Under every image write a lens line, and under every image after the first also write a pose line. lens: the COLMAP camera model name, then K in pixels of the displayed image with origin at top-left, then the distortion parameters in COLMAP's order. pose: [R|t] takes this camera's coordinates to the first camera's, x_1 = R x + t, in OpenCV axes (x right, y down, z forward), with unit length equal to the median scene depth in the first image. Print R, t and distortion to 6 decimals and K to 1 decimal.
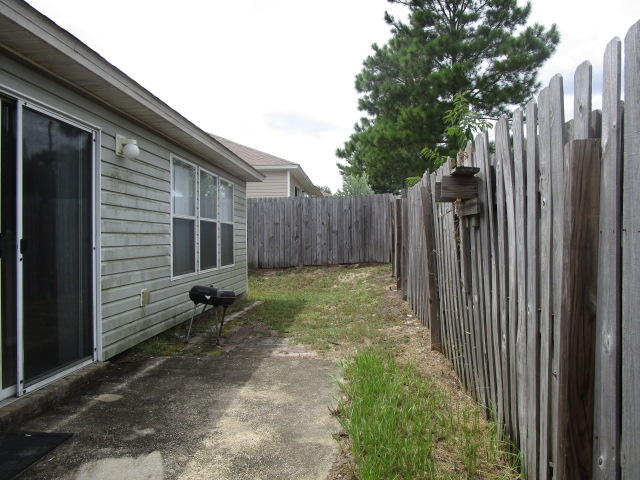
lens RADIAL K [[455.6, 0, 320.0], [0, 455.6, 240.0], [0, 0, 1]] dist [-0.027106, 0.001881]
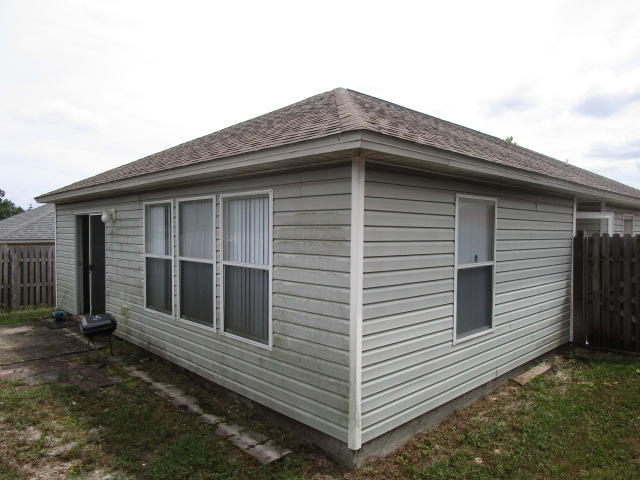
lens RADIAL K [[455.6, 0, 320.0], [0, 455.6, 240.0], [0, 0, 1]] dist [-0.027106, 0.001881]
pose [[-0.673846, 0.011440, -0.738784, 0.229084], [-0.006769, 0.999743, 0.021655, -0.119100], [0.738841, 0.019593, -0.673595, 2.081818]]
